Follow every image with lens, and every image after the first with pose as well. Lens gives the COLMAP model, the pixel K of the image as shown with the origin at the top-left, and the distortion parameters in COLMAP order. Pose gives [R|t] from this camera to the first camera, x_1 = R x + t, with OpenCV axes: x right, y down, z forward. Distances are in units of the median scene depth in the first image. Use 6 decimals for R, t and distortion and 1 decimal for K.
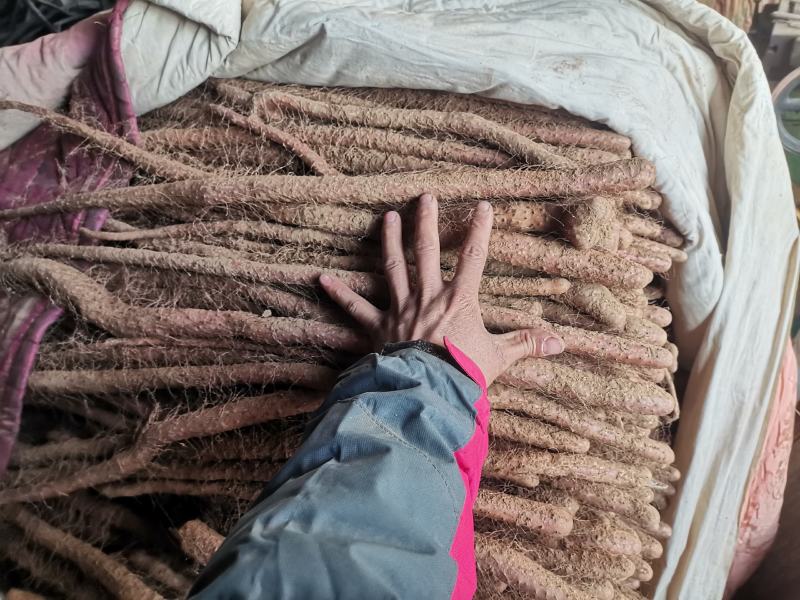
lens RADIAL K [[644.5, 0, 397.6], [0, 644.5, 301.7], [0, 0, 1]] dist [0.029382, -0.018340]
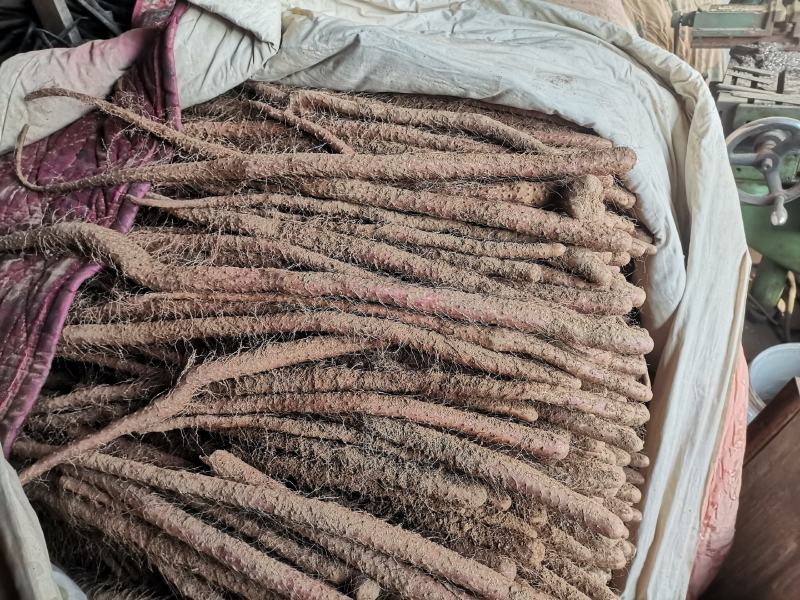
lens RADIAL K [[644.5, 0, 402.6], [0, 644.5, 298.5], [0, 0, 1]] dist [0.029382, -0.018340]
pose [[0.996502, 0.045962, 0.069790, -0.088098], [-0.037193, 0.991818, -0.122119, 0.178835], [-0.074832, 0.119096, 0.990059, -0.110697]]
